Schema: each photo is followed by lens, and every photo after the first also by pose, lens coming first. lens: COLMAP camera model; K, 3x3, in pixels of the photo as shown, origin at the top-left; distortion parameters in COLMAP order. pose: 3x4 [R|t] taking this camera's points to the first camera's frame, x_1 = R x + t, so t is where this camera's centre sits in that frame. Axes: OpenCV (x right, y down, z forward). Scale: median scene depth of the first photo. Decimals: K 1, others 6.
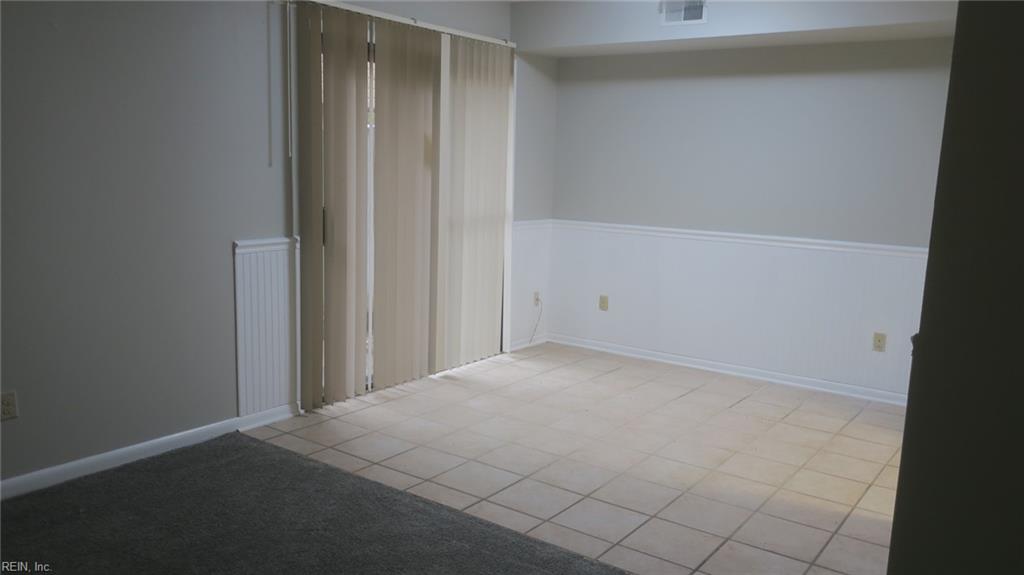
lens RADIAL K [[811.0, 0, 505.5], [0, 811.0, 298.1], [0, 0, 1]] dist [0.003295, -0.000855]
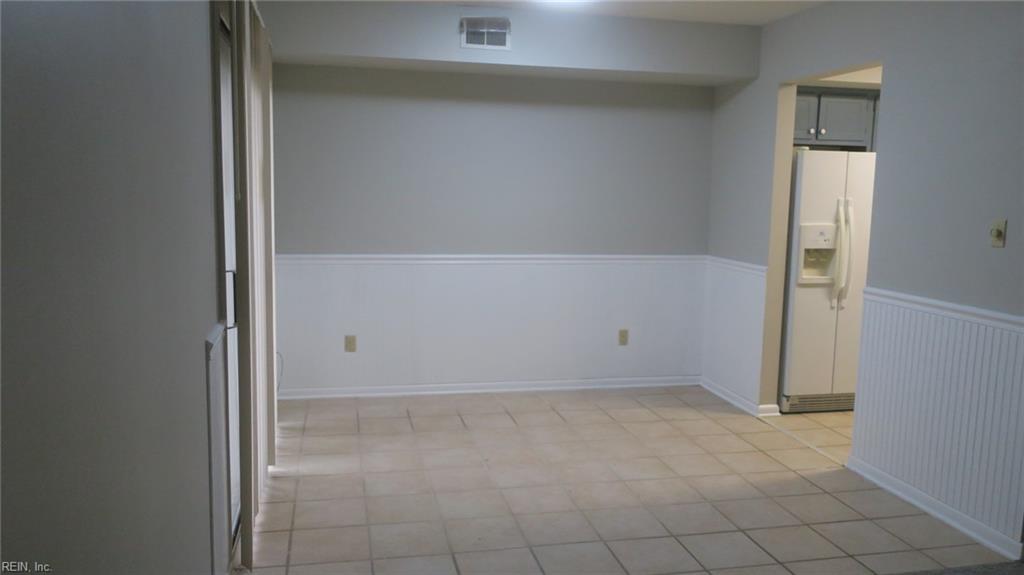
lens RADIAL K [[811.0, 0, 512.8], [0, 811.0, 280.6], [0, 0, 1]] dist [0.003295, -0.000855]
pose [[0.656986, -0.101997, 0.746971, -0.533829], [0.125403, 0.991788, 0.025130, -0.080077], [-0.743400, 0.077162, 0.664381, 0.349393]]
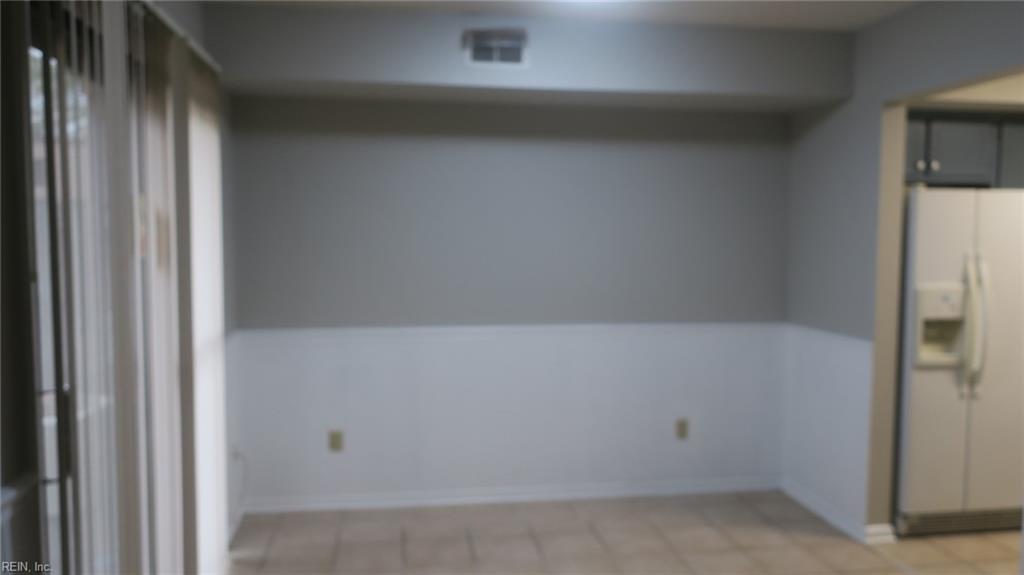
lens RADIAL K [[811.0, 0, 514.0], [0, 811.0, 280.8], [0, 0, 1]] dist [0.003295, -0.000855]
pose [[0.704456, -0.064560, 0.706806, -0.332450], [0.133488, 0.990134, -0.042605, -0.104261], [-0.697082, 0.124363, 0.706124, 0.480100]]
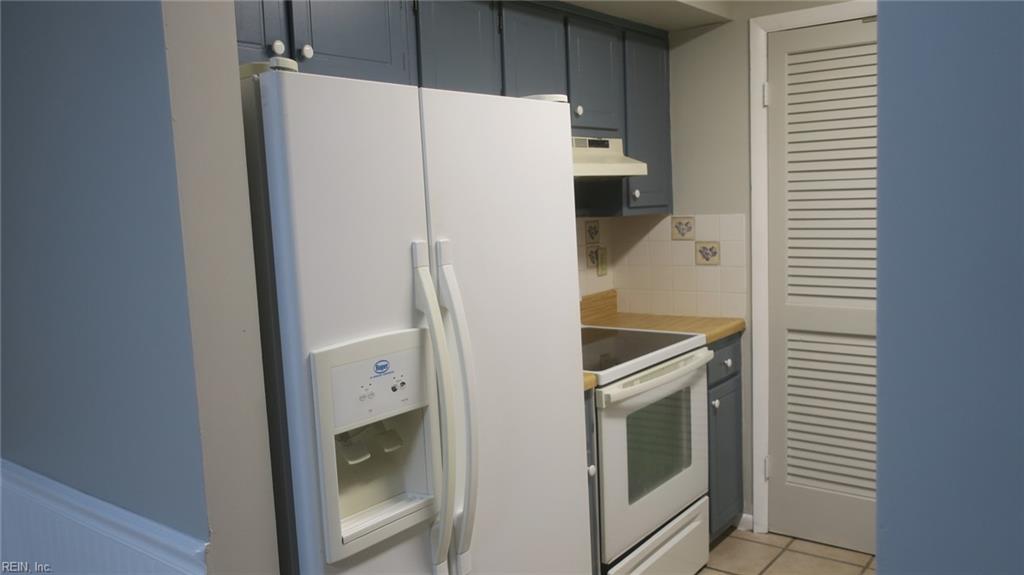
lens RADIAL K [[811.0, 0, 514.1], [0, 811.0, 288.3], [0, 0, 1]] dist [0.003295, -0.000855]
pose [[0.036889, -0.141921, 0.989190, 0.249212], [0.217983, 0.967170, 0.130633, -0.122497], [-0.975255, 0.210808, 0.066614, 0.679752]]
